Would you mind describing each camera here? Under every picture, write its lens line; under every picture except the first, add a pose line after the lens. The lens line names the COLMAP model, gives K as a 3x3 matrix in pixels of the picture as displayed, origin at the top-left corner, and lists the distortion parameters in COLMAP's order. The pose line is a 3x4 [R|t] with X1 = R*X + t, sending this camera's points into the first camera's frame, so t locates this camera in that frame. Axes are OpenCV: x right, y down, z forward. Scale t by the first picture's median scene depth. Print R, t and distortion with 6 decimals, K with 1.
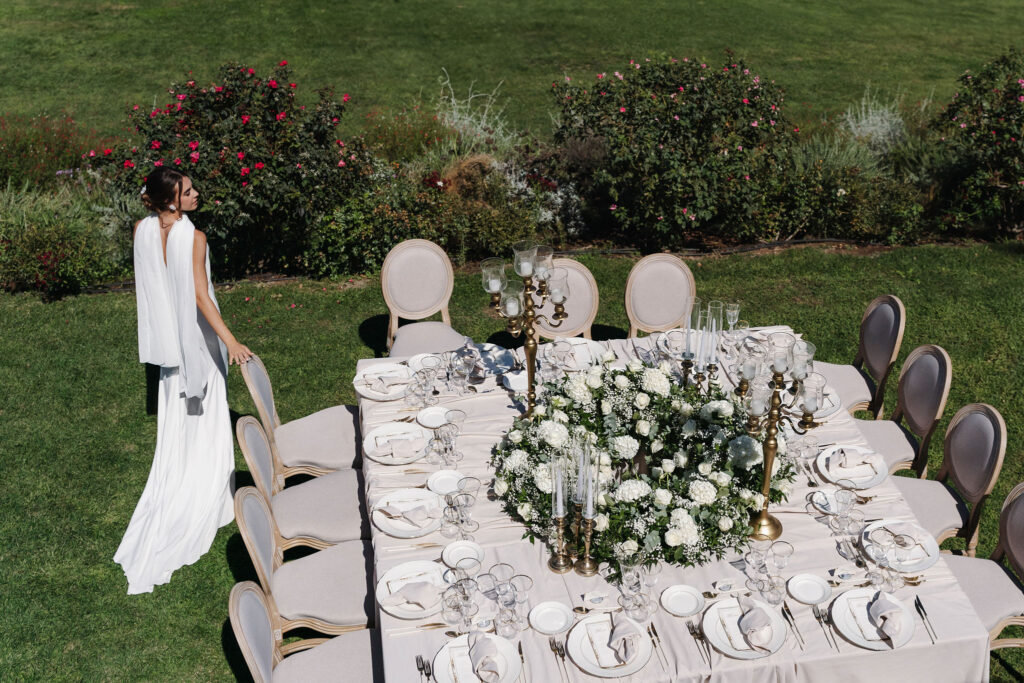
lens RADIAL K [[1280.2, 0, 512.7], [0, 1280.2, 342.4], [0, 0, 1]] dist [-0.019329, 0.033887]
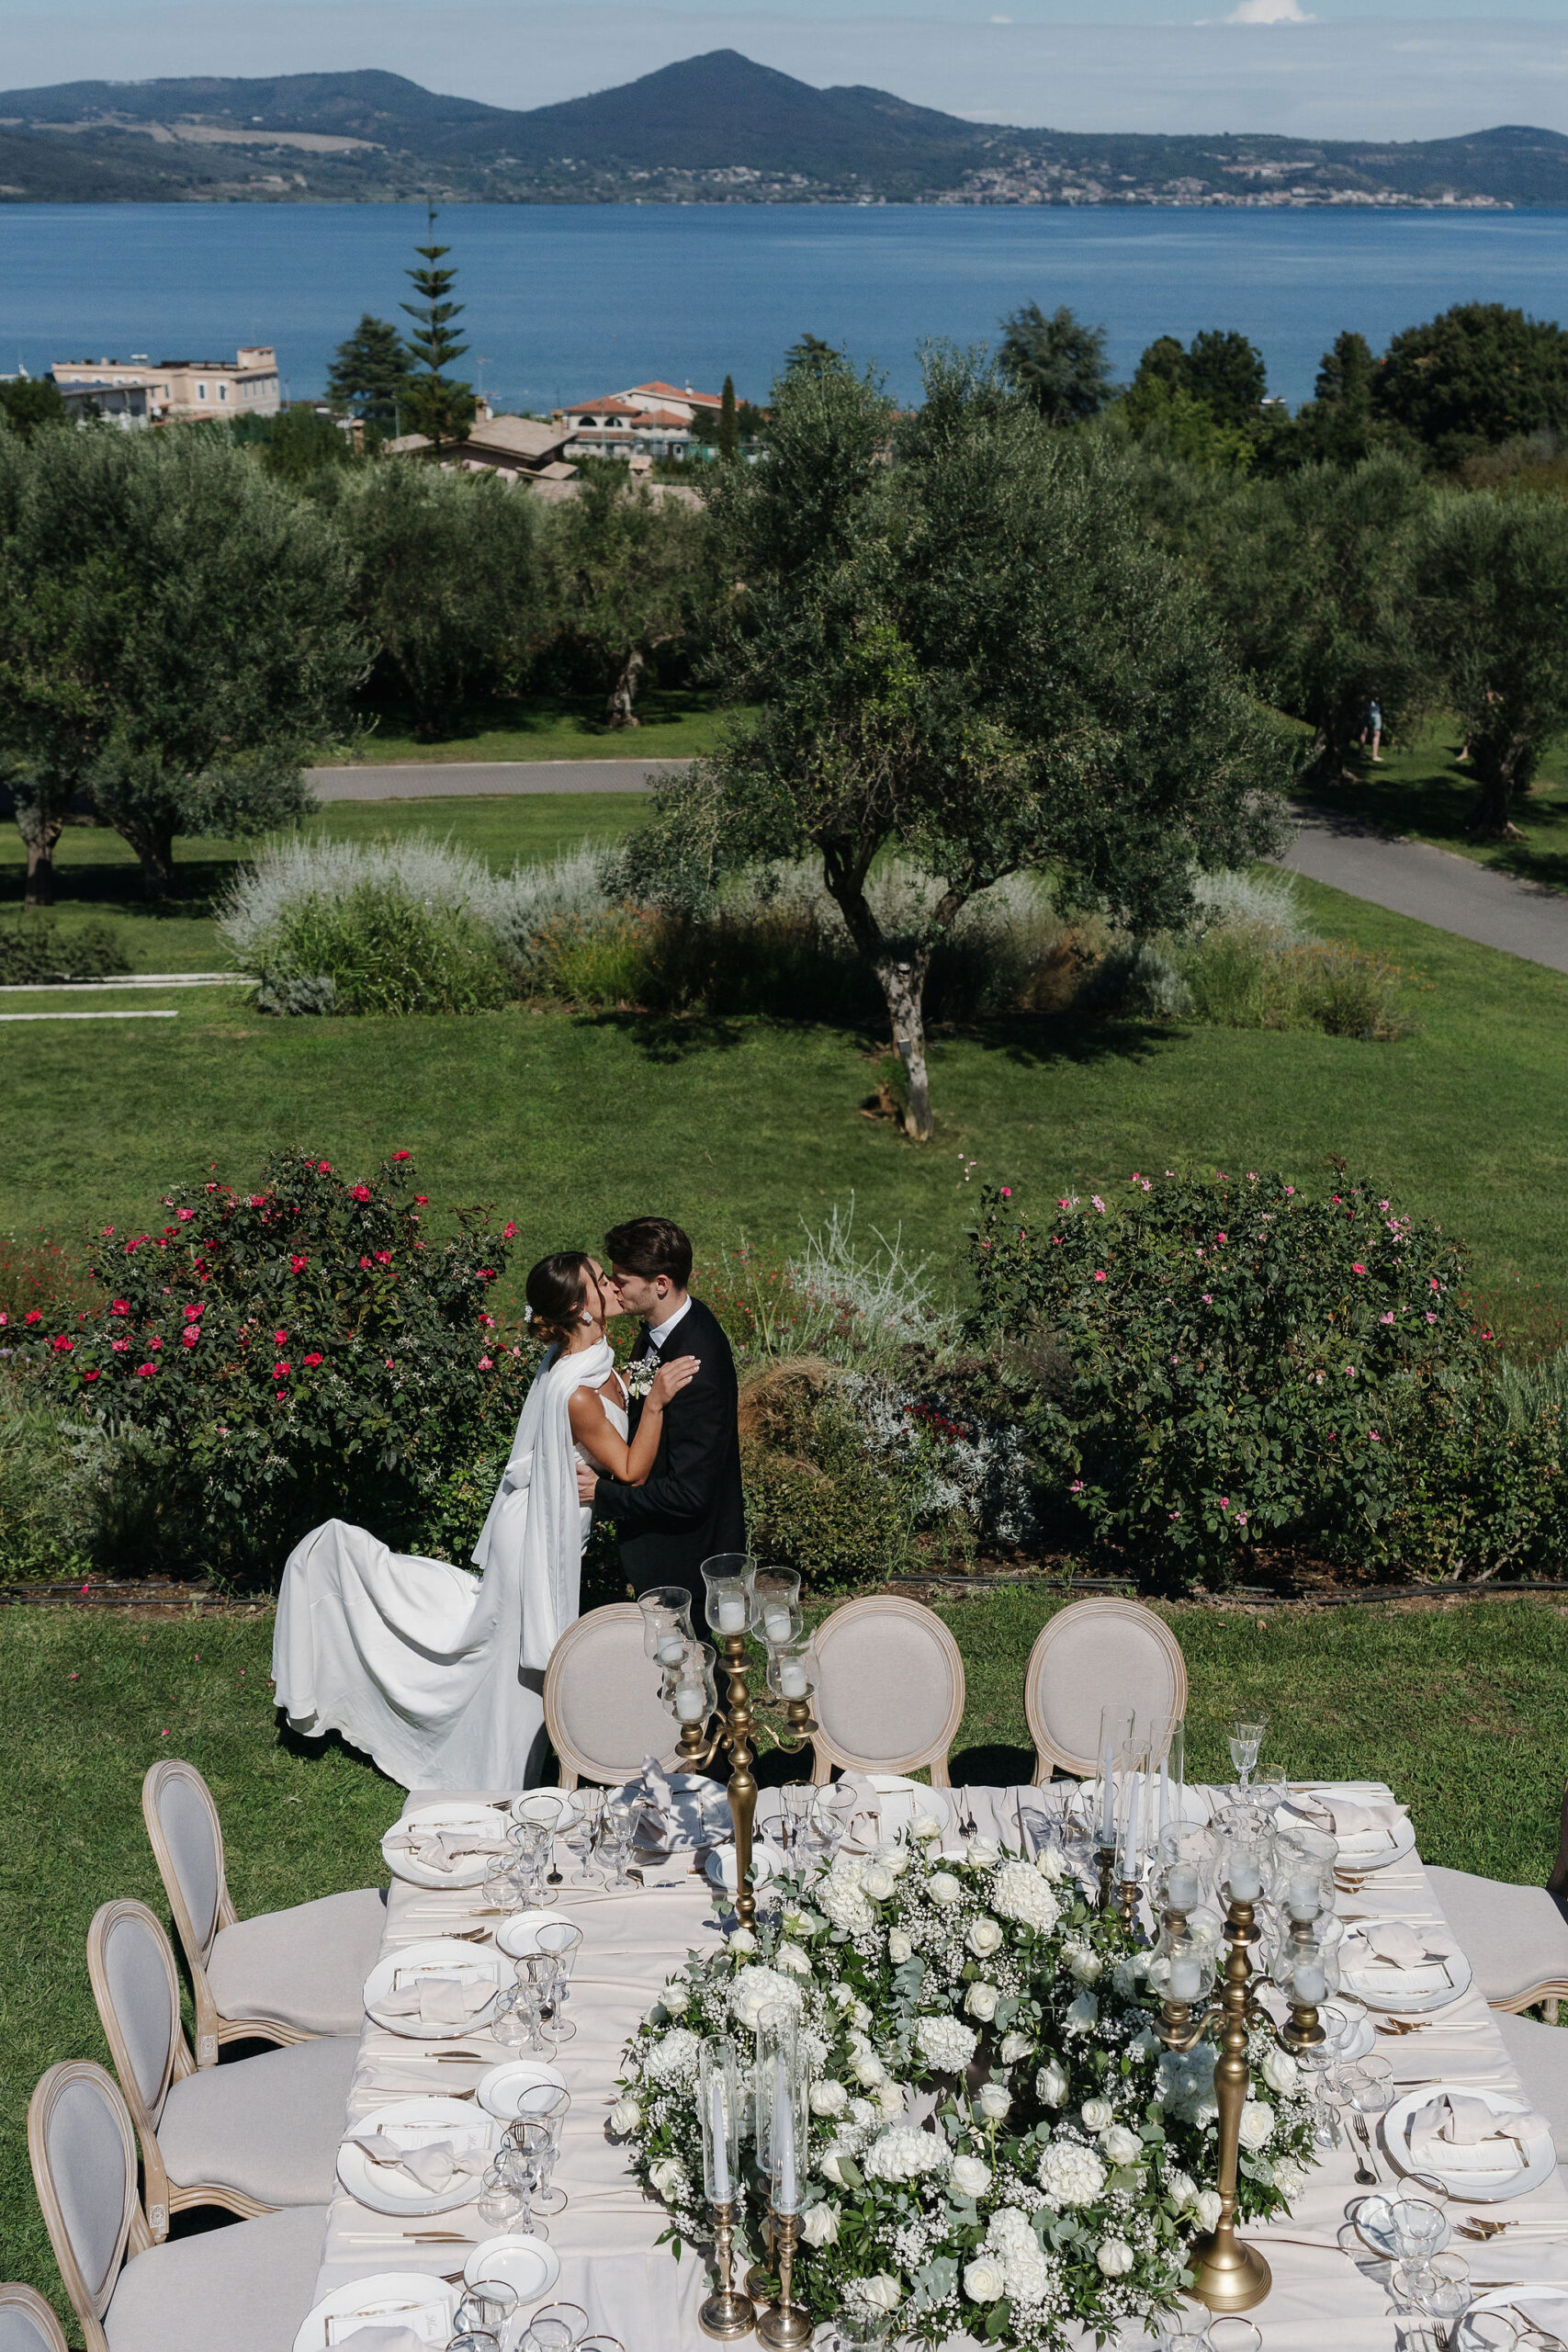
lens RADIAL K [[2653.0, 0, 779.9], [0, 2653.0, 1220.0], [0, 0, 1]] dist [-0.007270, 0.001667]
pose [[0.984454, 0.037702, -0.171546, 0.167766], [-0.069669, 0.980390, -0.184343, -0.021168], [0.161232, 0.193428, 0.967776, 0.062645]]
